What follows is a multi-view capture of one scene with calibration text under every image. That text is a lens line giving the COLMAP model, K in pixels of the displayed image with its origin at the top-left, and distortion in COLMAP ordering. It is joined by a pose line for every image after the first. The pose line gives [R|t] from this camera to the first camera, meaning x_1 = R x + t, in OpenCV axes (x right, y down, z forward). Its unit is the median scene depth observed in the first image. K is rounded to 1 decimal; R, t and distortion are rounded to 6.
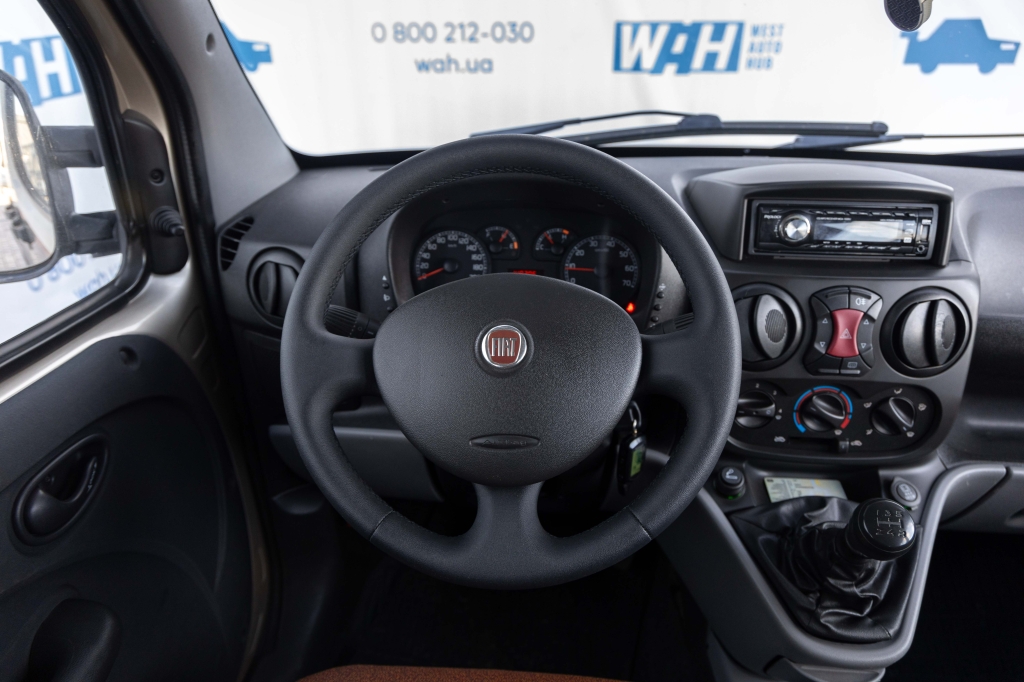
lens RADIAL K [[670.3, 0, 512.1], [0, 670.3, 342.3], [0, 0, 1]] dist [-0.002181, -0.000950]
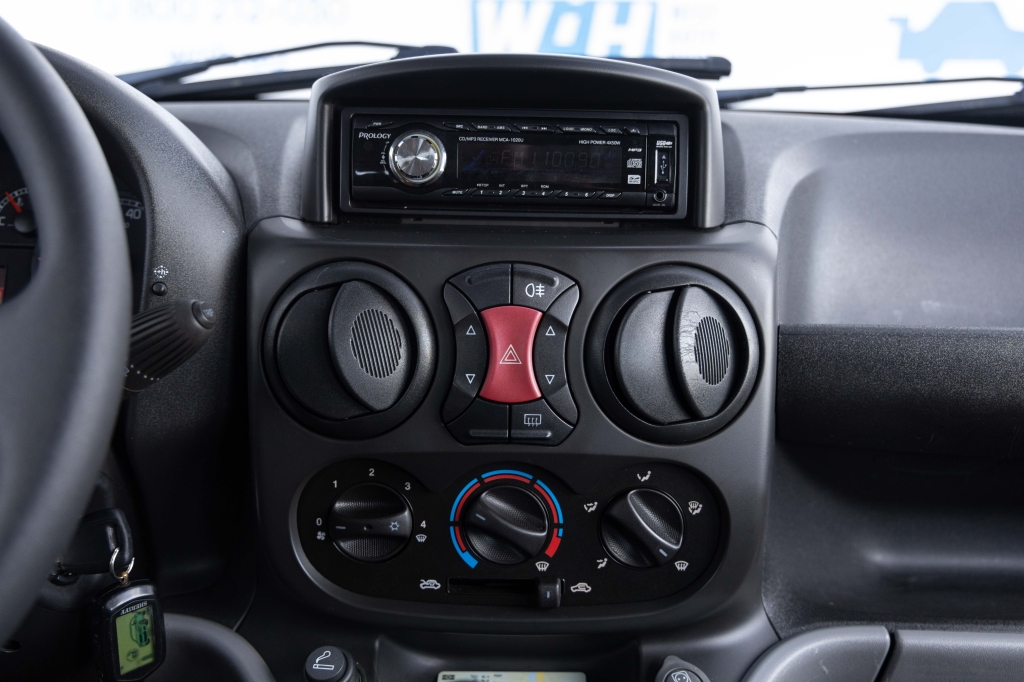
lens RADIAL K [[1007.4, 0, 511.7], [0, 1007.4, 344.1], [0, 0, 1]] dist [0.005721, 0.000000]
pose [[0.997123, -0.007155, 0.075461, 0.423795], [0.019737, 0.985702, -0.167340, 0.100301], [-0.073185, 0.168348, 0.983007, 0.249990]]
